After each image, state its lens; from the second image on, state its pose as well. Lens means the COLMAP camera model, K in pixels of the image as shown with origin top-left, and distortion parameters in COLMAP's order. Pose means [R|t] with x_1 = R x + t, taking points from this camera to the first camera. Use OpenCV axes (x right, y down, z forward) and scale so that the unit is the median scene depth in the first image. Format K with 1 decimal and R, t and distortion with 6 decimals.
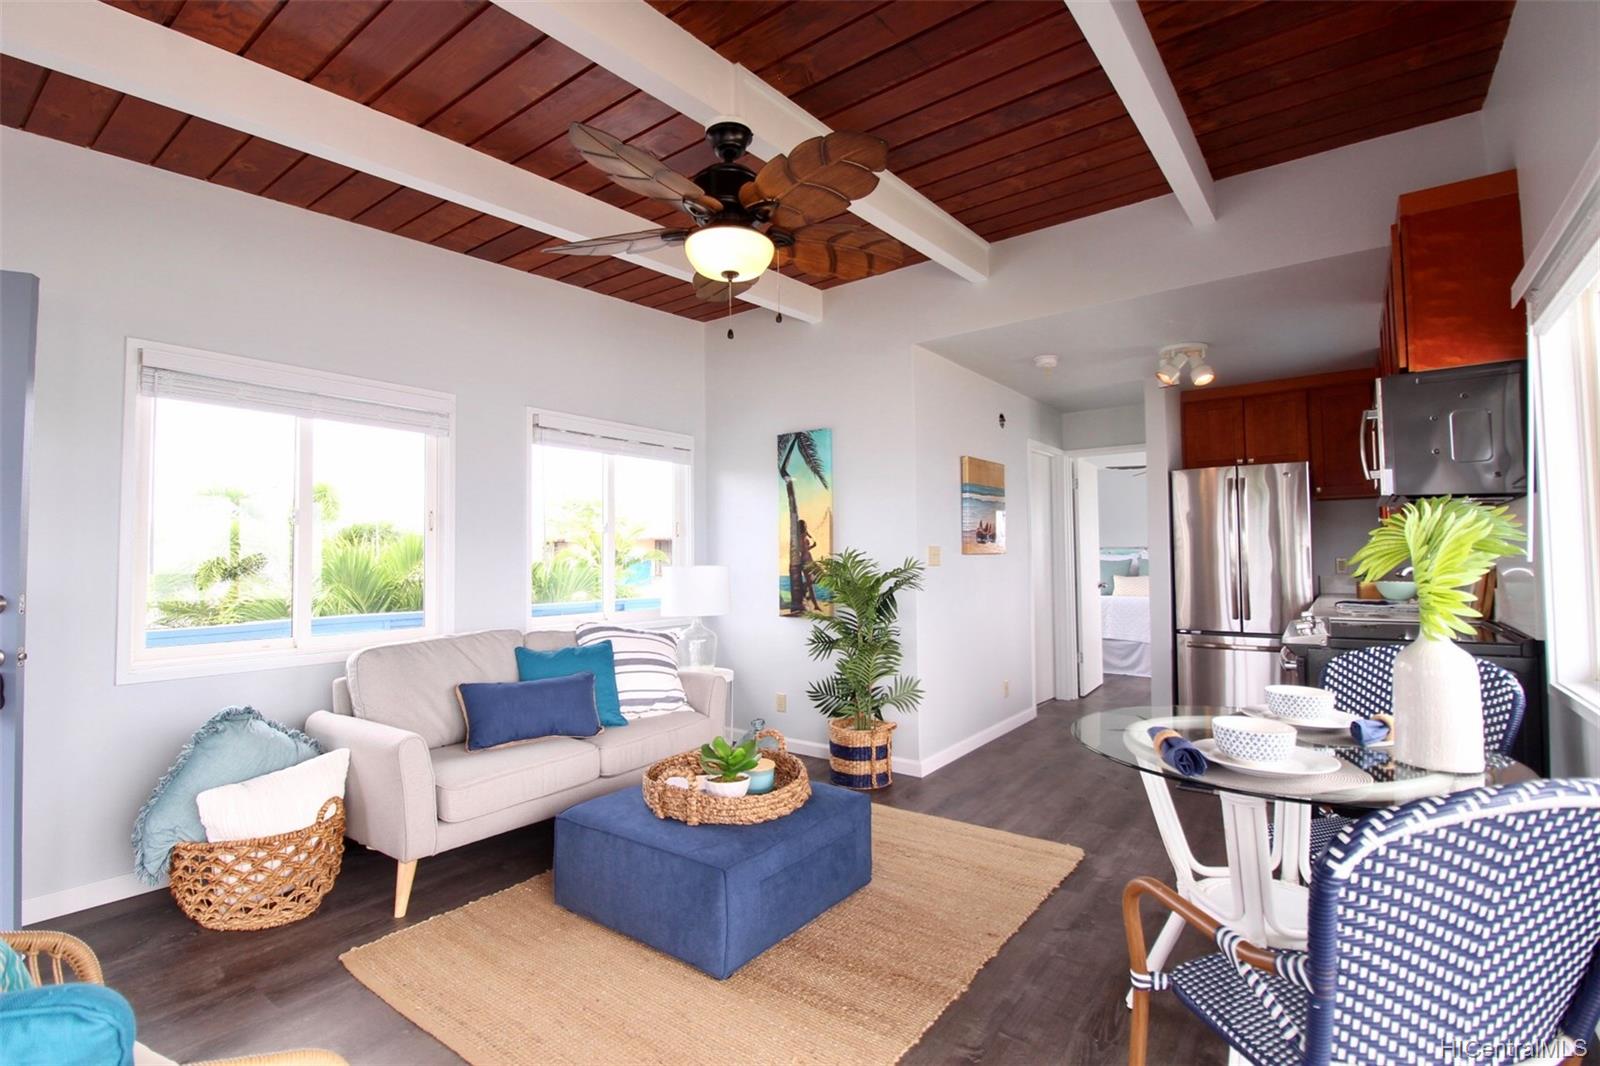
lens RADIAL K [[744.9, 0, 799.8], [0, 744.9, 527.4], [0, 0, 1]] dist [0.003696, -0.014120]
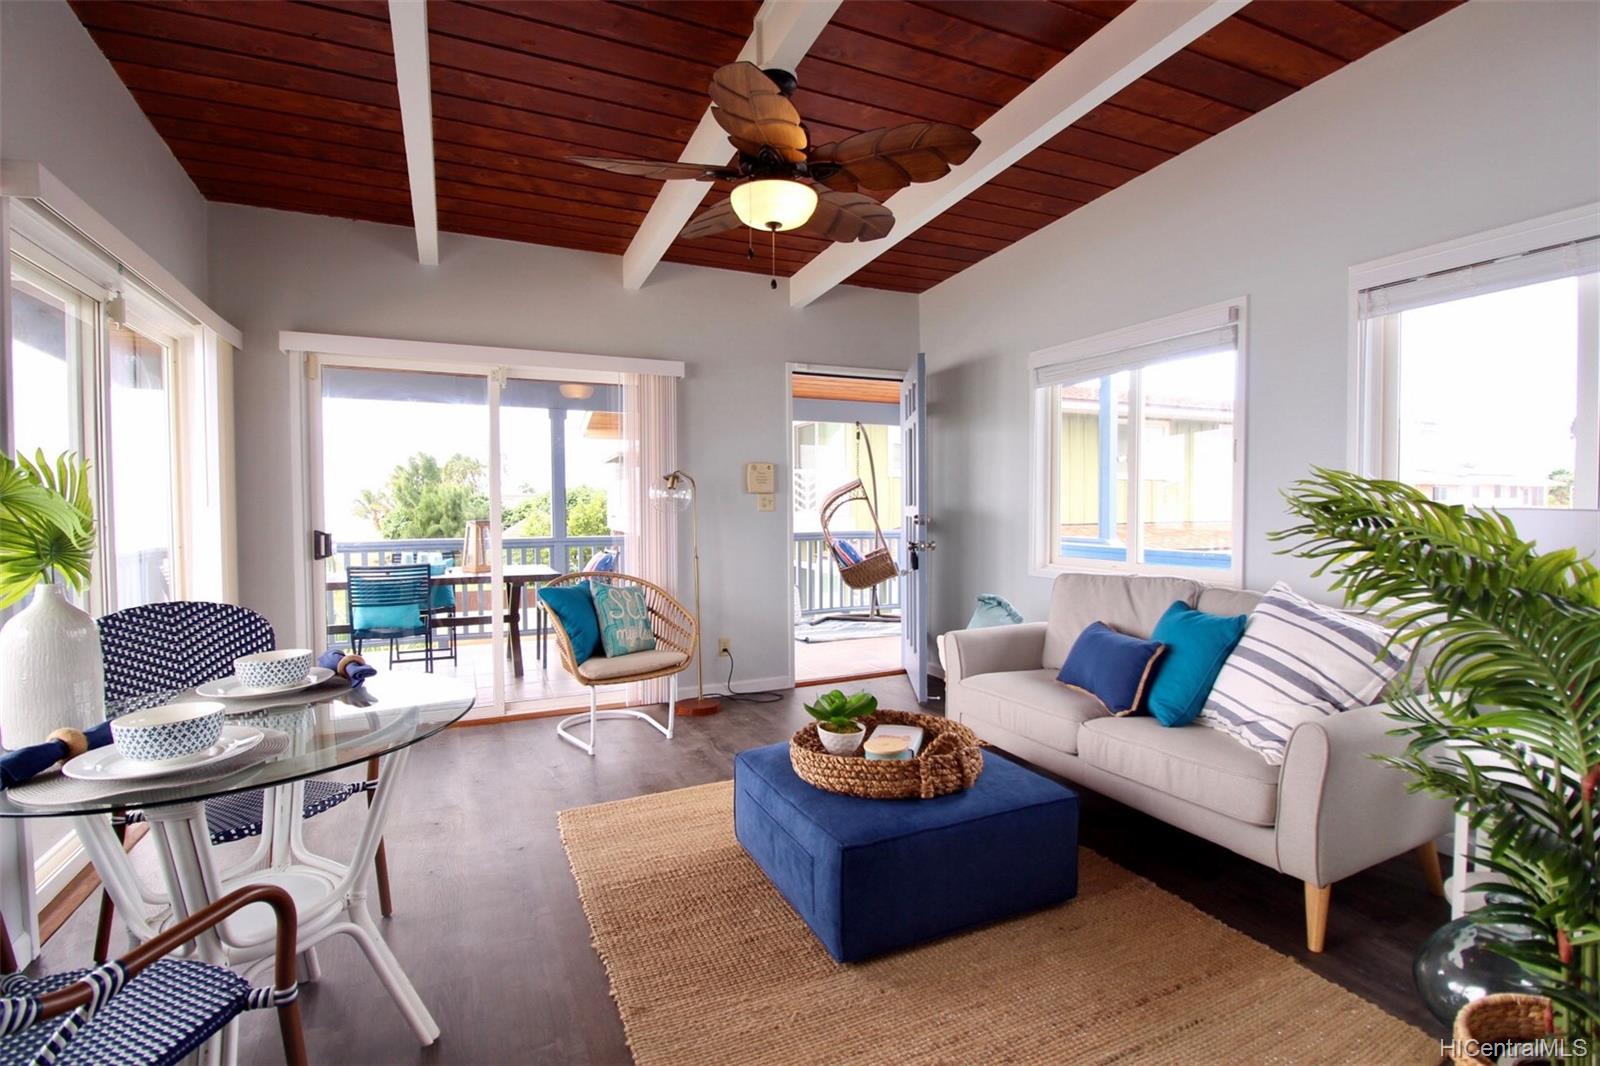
lens RADIAL K [[744.9, 0, 799.8], [0, 744.9, 527.4], [0, 0, 1]] dist [0.003696, -0.014120]
pose [[-0.467477, 0.046025, -0.882806, 0.530935], [0.046303, 0.998548, 0.027540, 0.034828], [0.882792, -0.028002, -0.468929, 0.979090]]
